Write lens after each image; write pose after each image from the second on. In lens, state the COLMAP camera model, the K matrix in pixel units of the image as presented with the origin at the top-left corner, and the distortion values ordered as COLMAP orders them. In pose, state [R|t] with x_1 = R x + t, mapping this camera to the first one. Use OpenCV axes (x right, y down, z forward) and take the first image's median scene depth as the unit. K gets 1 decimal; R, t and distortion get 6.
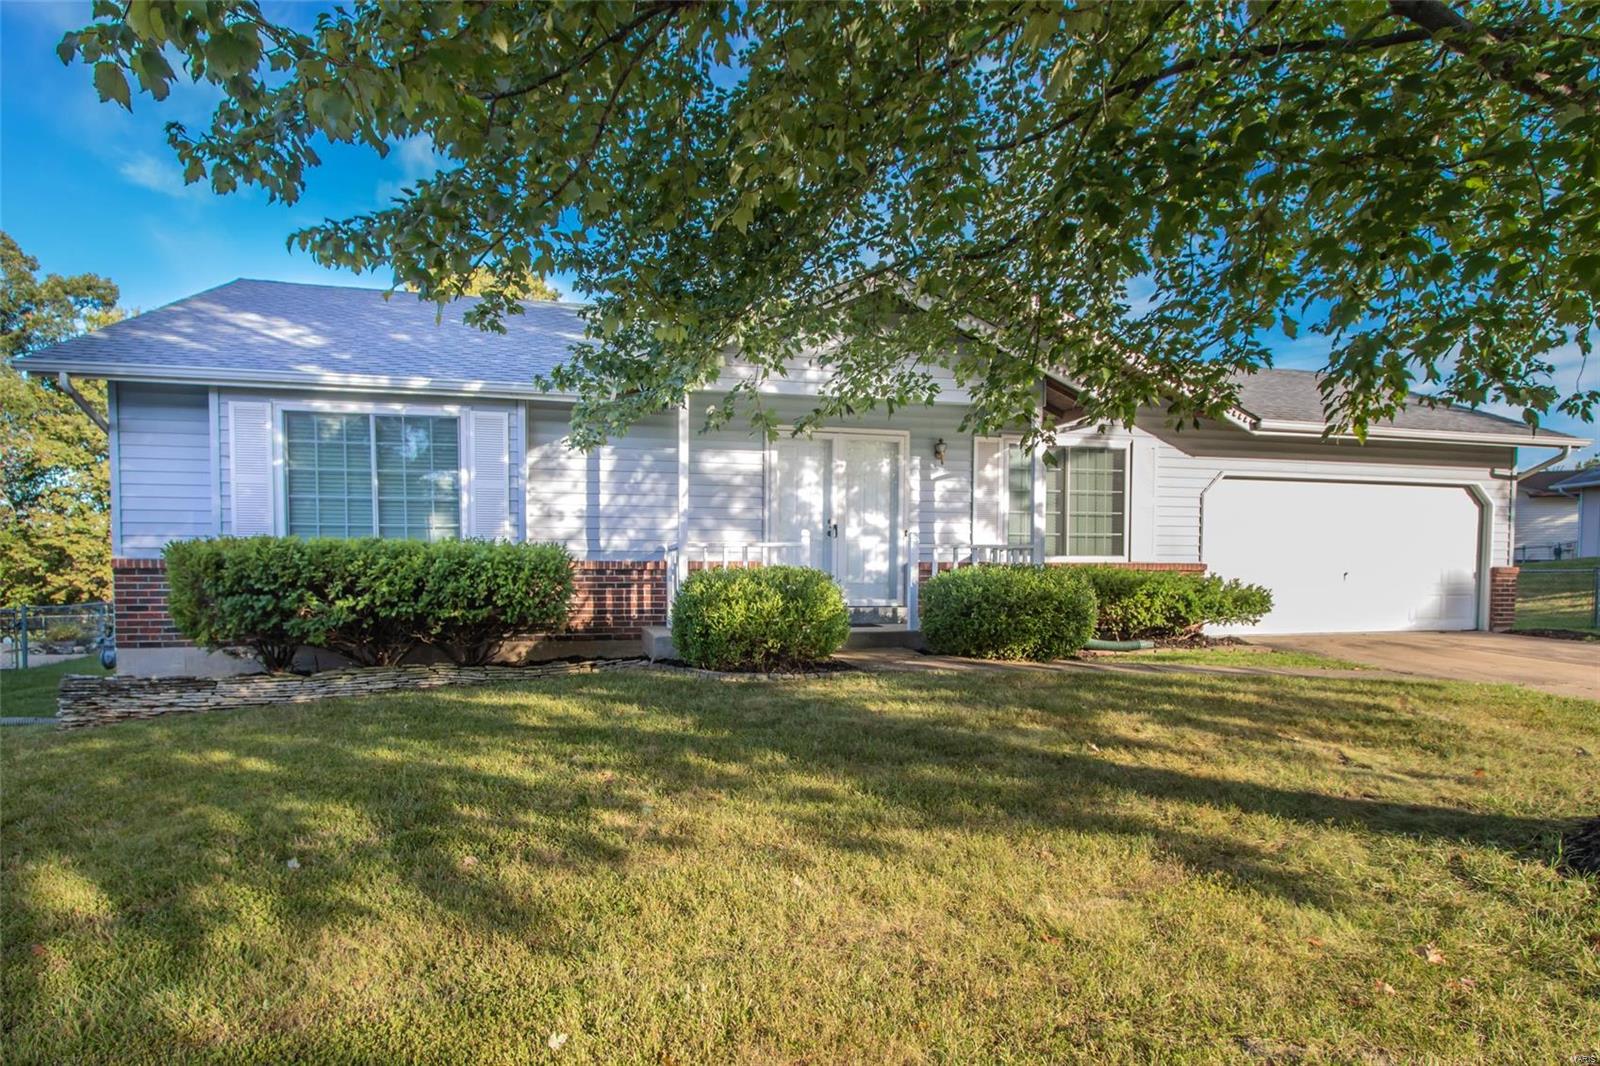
lens RADIAL K [[920.0, 0, 819.9], [0, 920.0, 615.6], [0, 0, 1]] dist [-0.024773, 0.000115]
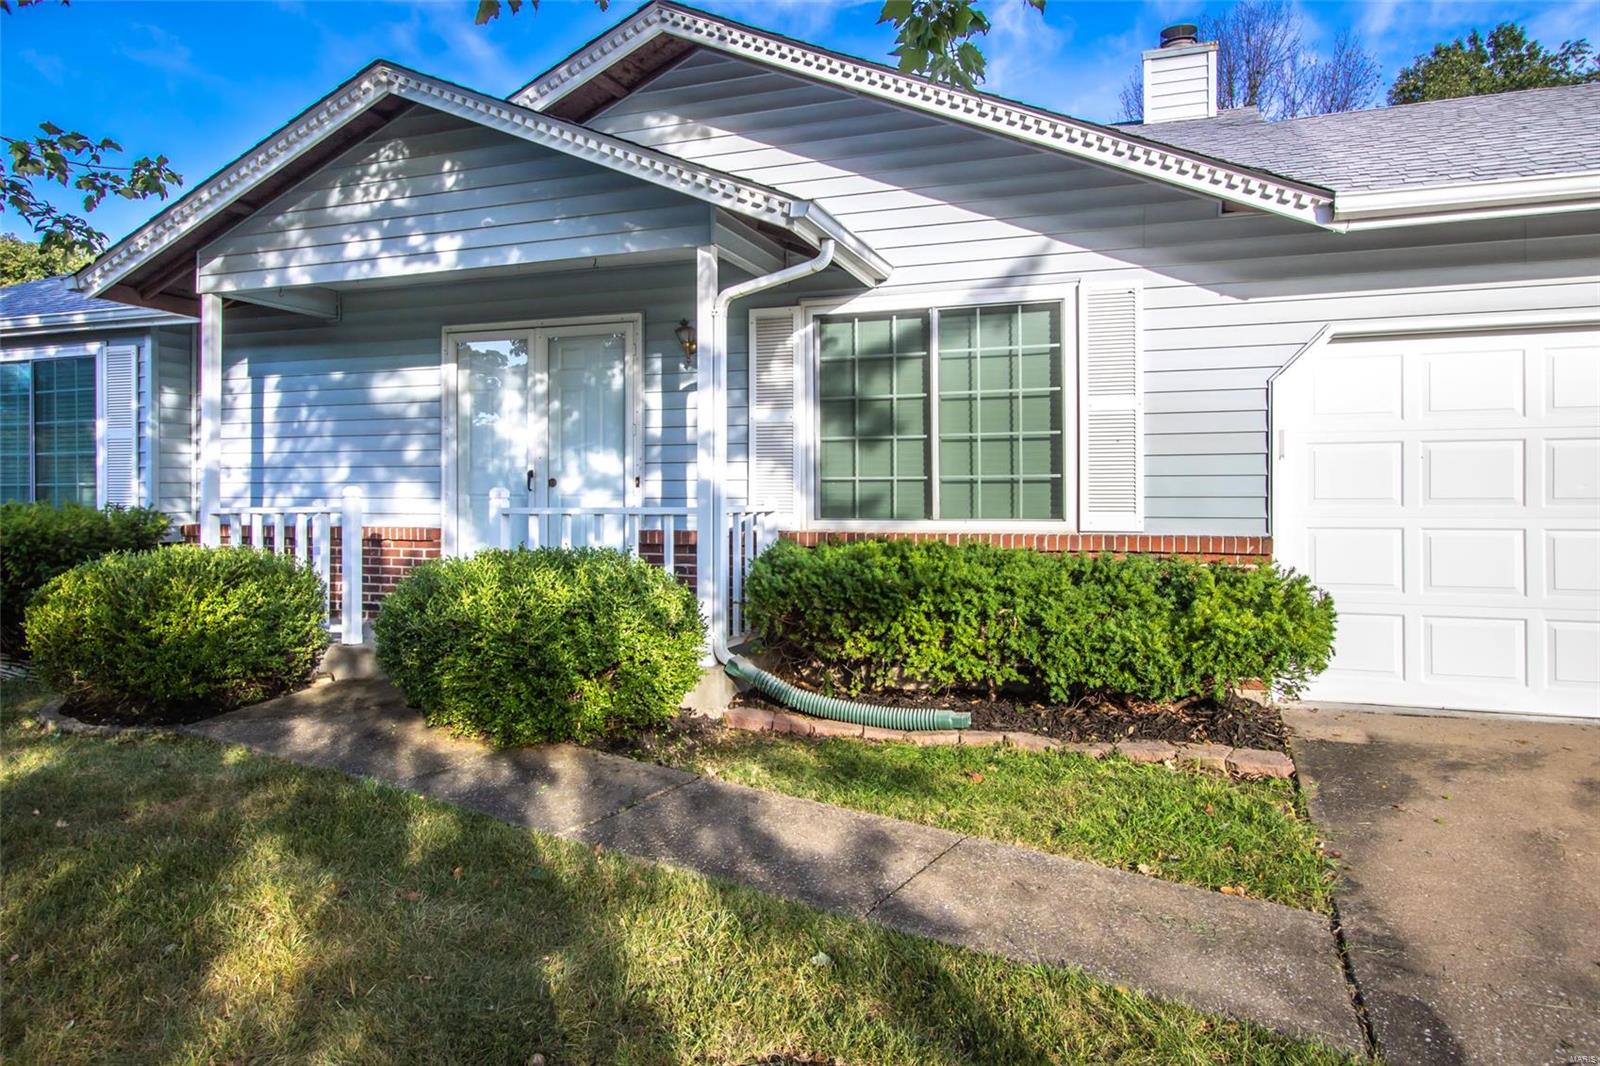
lens RADIAL K [[1068.3, 0, 804.2], [0, 1068.3, 498.4], [0, 0, 1]] dist [0.005437, 0.003517]
pose [[0.812359, -0.000975, -0.583157, 0.617809], [-0.023761, 0.999113, -0.034770, -0.060685], [0.582674, 0.042101, 0.811615, 0.518488]]
